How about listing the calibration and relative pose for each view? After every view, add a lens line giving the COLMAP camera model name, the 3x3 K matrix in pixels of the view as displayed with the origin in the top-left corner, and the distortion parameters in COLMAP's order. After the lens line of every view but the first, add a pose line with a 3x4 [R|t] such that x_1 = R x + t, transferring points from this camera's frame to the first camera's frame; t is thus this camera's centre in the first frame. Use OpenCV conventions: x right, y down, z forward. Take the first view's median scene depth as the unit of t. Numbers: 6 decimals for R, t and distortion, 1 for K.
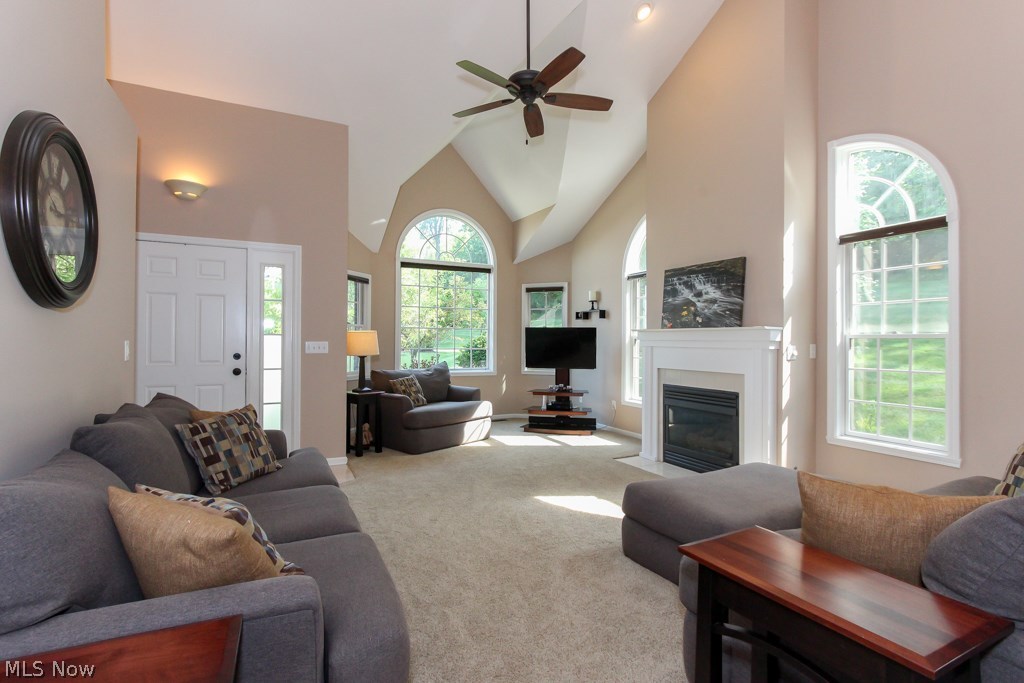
lens RADIAL K [[469.9, 0, 486.0], [0, 469.9, 346.8], [0, 0, 1]] dist [-0.000212, 0.000644]
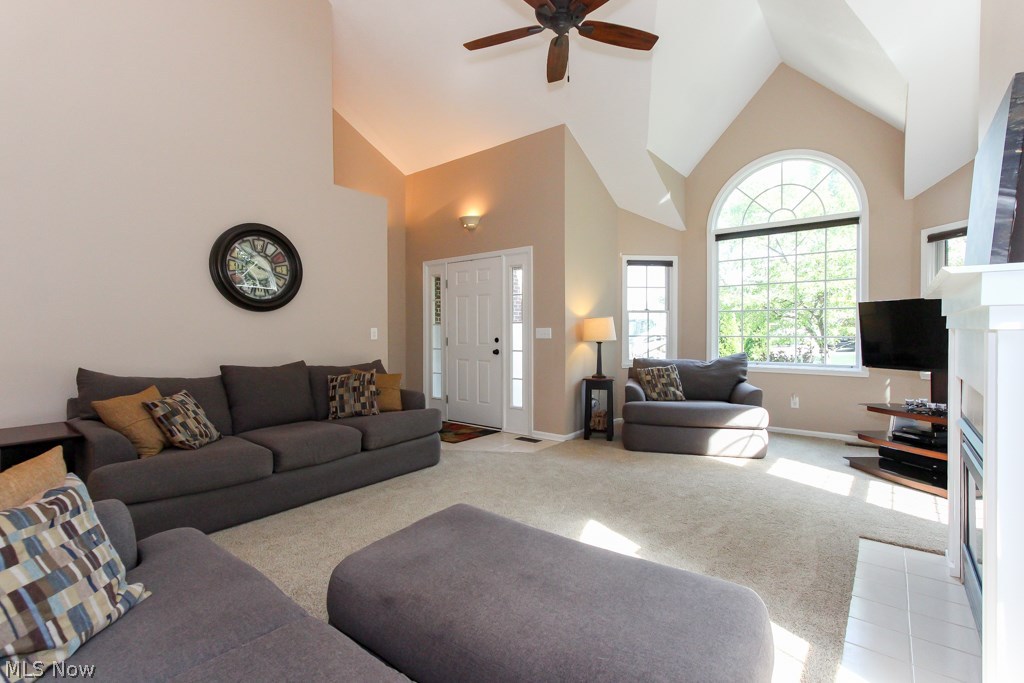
lens RADIAL K [[469.9, 0, 515.2], [0, 469.9, 336.6], [0, 0, 1]] dist [-0.000212, 0.000644]
pose [[0.454189, 0.000682, -0.890905, 0.592617], [-0.003368, 0.999994, -0.000952, 0.010057], [0.890899, 0.003433, 0.454189, 0.407172]]
